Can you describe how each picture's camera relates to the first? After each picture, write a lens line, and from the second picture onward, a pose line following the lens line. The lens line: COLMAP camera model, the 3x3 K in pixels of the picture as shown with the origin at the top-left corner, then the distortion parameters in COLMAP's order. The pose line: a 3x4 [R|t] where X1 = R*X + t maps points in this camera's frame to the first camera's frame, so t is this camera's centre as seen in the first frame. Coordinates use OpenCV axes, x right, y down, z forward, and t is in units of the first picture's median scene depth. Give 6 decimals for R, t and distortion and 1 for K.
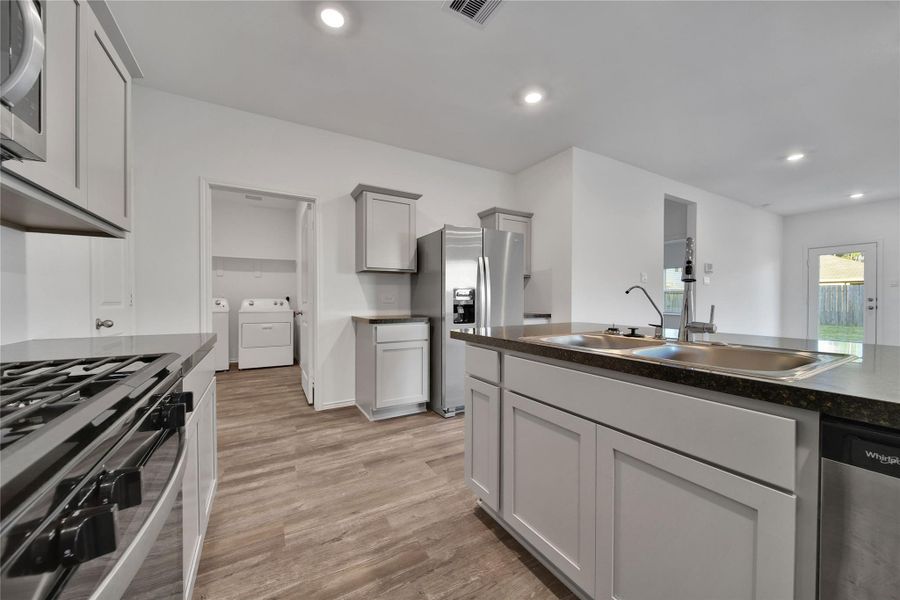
lens RADIAL K [[316.6, 0, 428.0], [0, 316.6, 300.7], [0, 0, 1]] dist [0.000684, -0.000041]
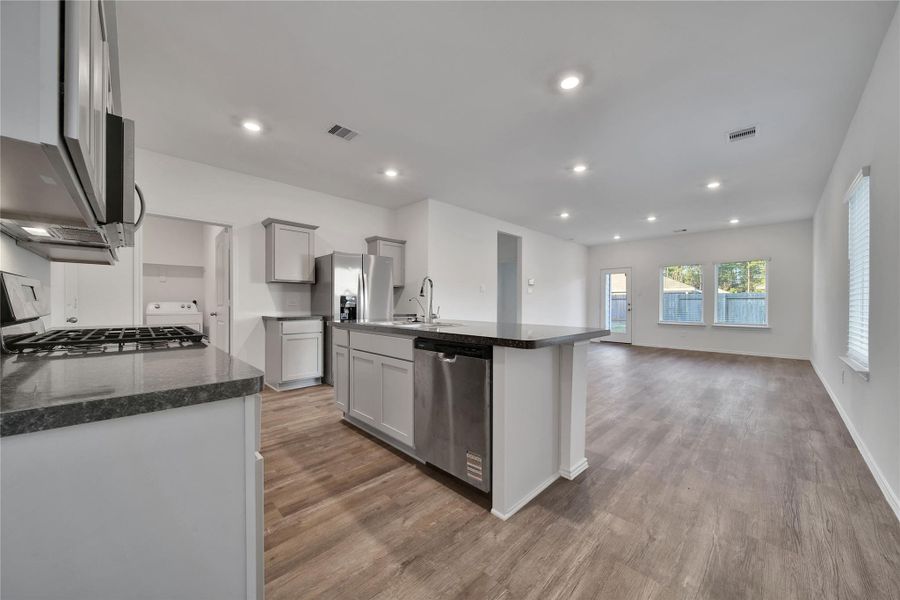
lens RADIAL K [[320.0, 0, 426.2], [0, 320.0, 304.5], [0, 0, 1]] dist [-0.002053, -0.000377]
pose [[0.968146, 0.002706, 0.250374, 0.093336], [-0.002689, 0.999996, -0.000413, 0.000593], [-0.250374, -0.000273, 0.968149, -0.497220]]
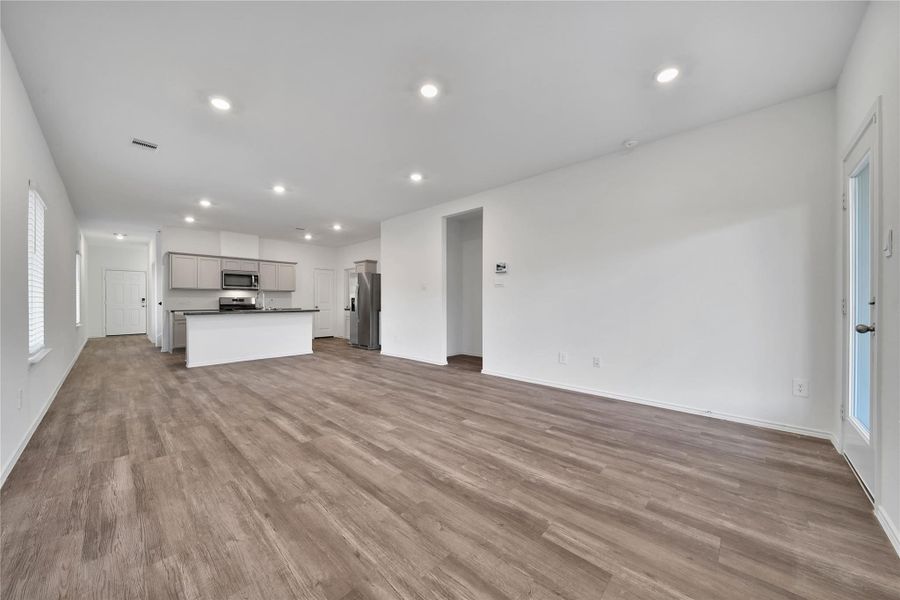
lens RADIAL K [[324.4, 0, 474.6], [0, 324.4, 300.6], [0, 0, 1]] dist [0.001583, -0.000571]
pose [[0.353061, -0.003583, -0.935593, 2.961468], [-0.002739, 0.999984, -0.004863, -0.004479], [0.935596, 0.004279, 0.353046, 1.006039]]
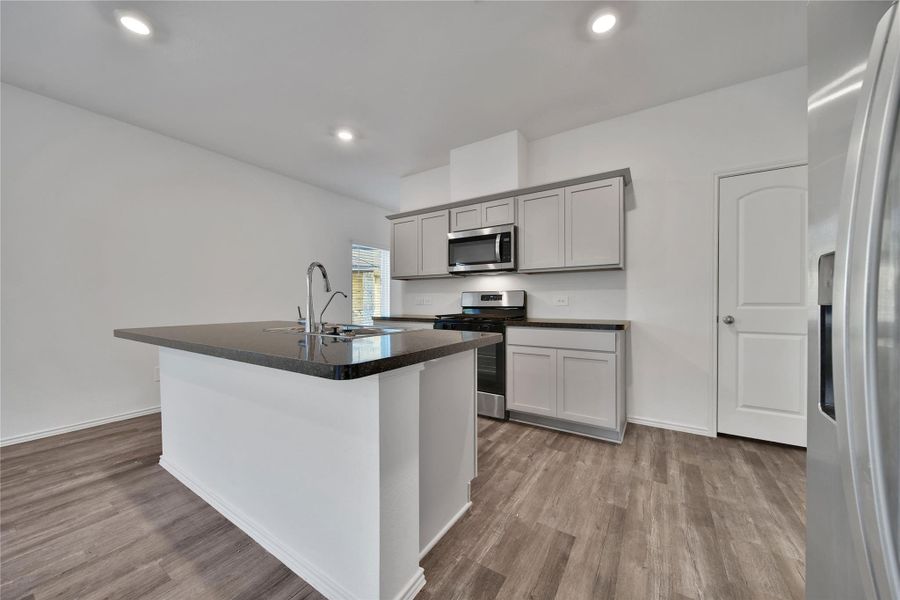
lens RADIAL K [[328.1, 0, 426.3], [0, 328.1, 302.4], [0, 0, 1]] dist [-0.004957, -0.000386]
pose [[-0.888934, 0.001997, -0.458032, 0.441676], [-0.001057, 0.999979, 0.006411, -0.003397], [0.458035, 0.006183, -0.888913, 1.082774]]
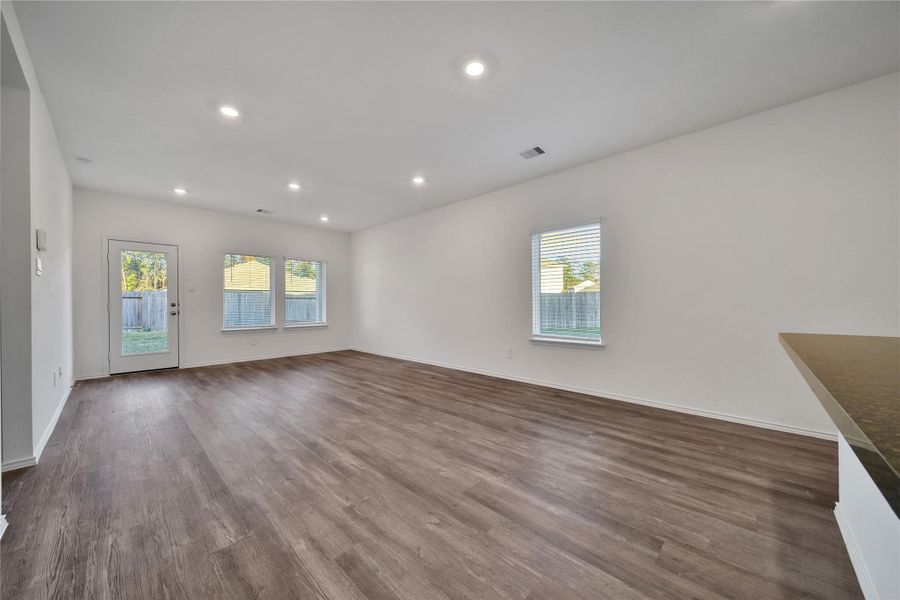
lens RADIAL K [[321.6, 0, 470.7], [0, 321.6, 302.8], [0, 0, 1]] dist [-0.000547, -0.000336]
pose [[-0.347561, 0.002708, 0.937653, 0.329528], [0.007028, 0.999975, -0.000283, -0.005965], [-0.937631, 0.006491, -0.347572, 0.945074]]
